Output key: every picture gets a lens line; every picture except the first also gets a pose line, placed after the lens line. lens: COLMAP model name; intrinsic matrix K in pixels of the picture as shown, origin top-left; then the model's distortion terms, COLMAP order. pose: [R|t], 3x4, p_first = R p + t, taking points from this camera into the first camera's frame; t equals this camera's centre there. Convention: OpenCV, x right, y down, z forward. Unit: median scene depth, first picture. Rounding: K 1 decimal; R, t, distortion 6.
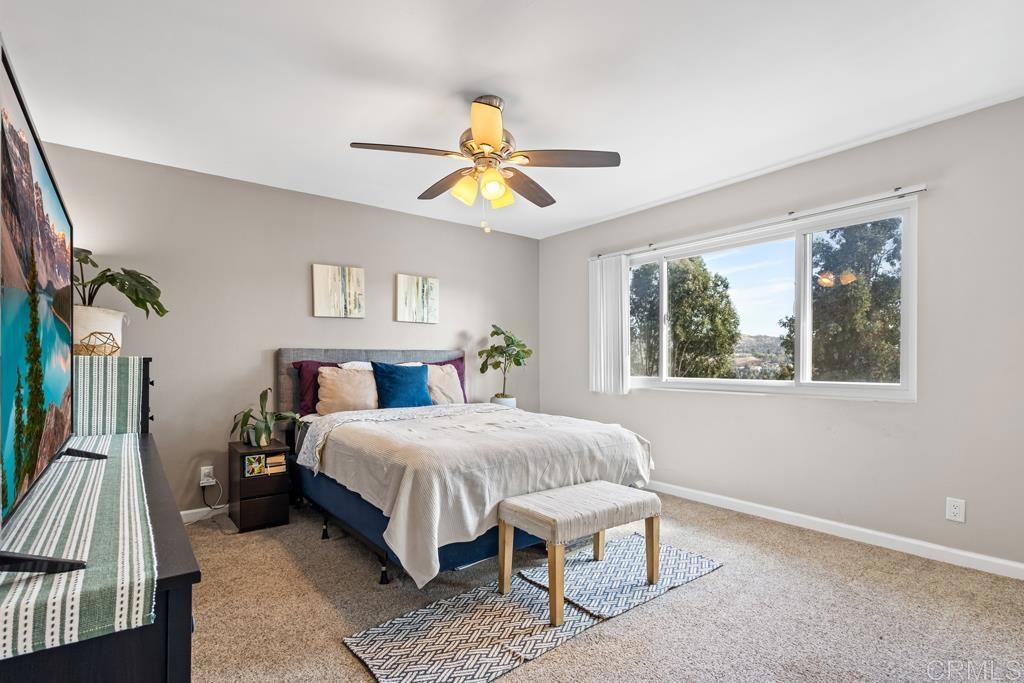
lens RADIAL K [[494.2, 0, 508.0], [0, 494.2, 363.6], [0, 0, 1]] dist [0.009924, -0.002142]
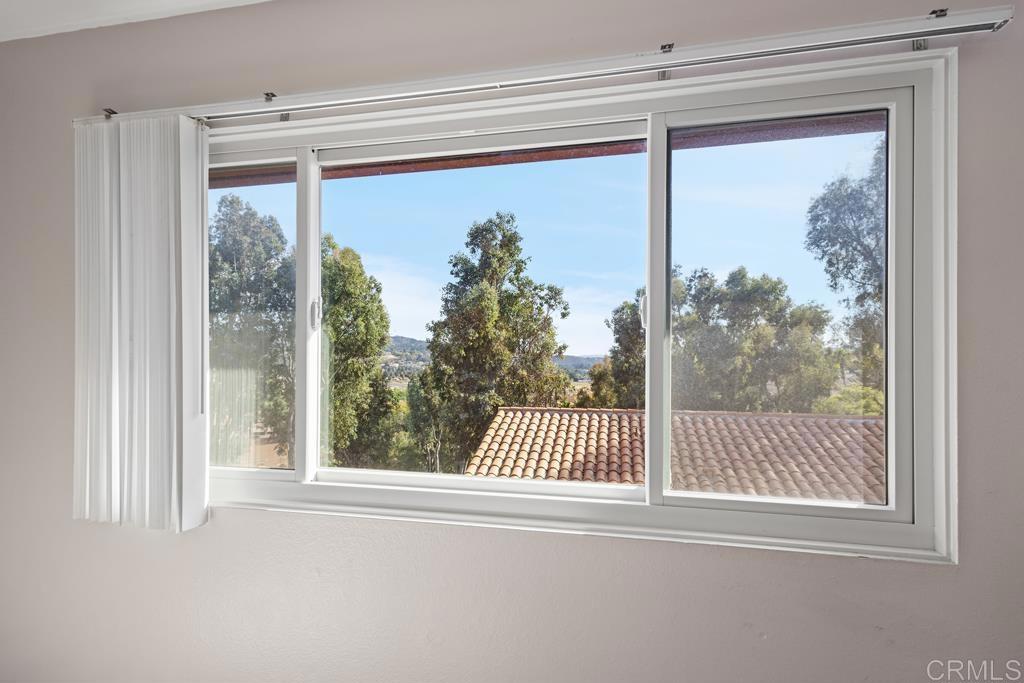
lens RADIAL K [[479.7, 0, 528.4], [0, 479.7, 360.7], [0, 0, 1]] dist [0.026096, -0.000275]
pose [[0.743736, 0.001144, 0.668473, 0.276562], [0.000447, 0.999997, -0.002208, -0.073267], [-0.668474, 0.001941, 0.743733, 0.885824]]
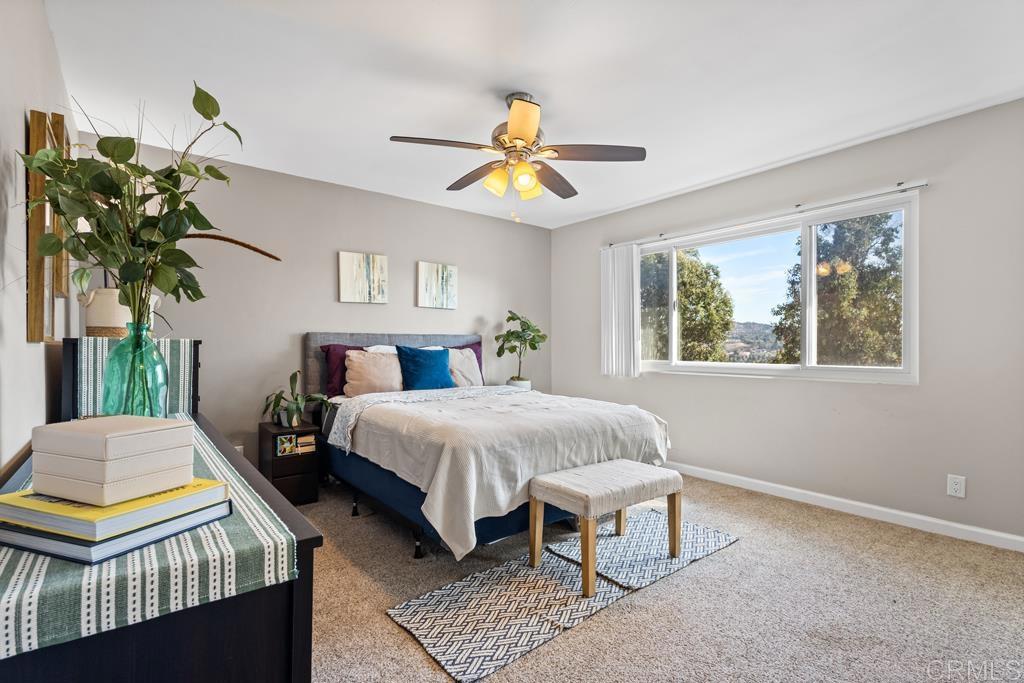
lens RADIAL K [[478.5, 0, 516.1], [0, 478.5, 343.2], [0, 0, 1]] dist [0.009379, -0.001931]
pose [[0.999862, 0.002165, 0.016477, -0.052123], [-0.001971, 0.999929, -0.011789, 0.003766], [-0.016502, 0.011754, 0.999795, -0.012984]]
